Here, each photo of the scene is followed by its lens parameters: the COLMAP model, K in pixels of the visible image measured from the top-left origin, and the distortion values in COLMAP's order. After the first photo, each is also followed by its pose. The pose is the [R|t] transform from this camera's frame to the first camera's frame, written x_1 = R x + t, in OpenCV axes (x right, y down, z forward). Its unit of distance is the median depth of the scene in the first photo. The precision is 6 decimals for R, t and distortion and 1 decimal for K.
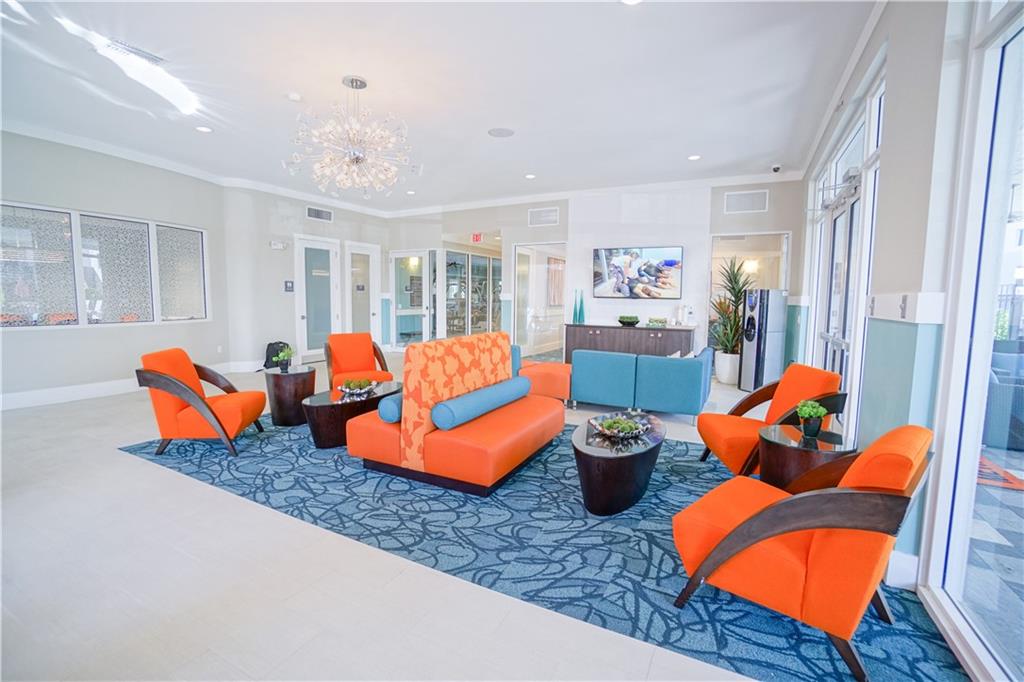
lens RADIAL K [[452.4, 0, 508.0], [0, 452.4, 334.5], [0, 0, 1]] dist [-0.057819, 0.020562]
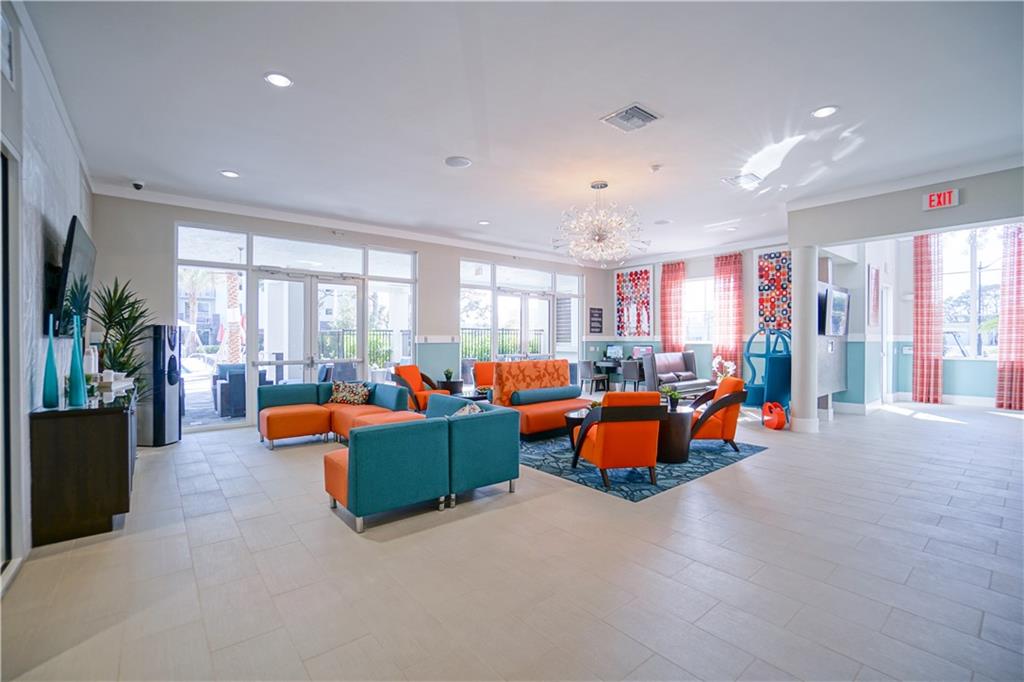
lens RADIAL K [[452.4, 0, 510.2], [0, 452.4, 340.3], [0, 0, 1]] dist [-0.057819, 0.020562]
pose [[-0.924582, -0.013924, 0.380729, -0.574871], [0.020226, 0.996129, 0.085547, -0.193488], [-0.380447, 0.086796, -0.920721, 2.239770]]
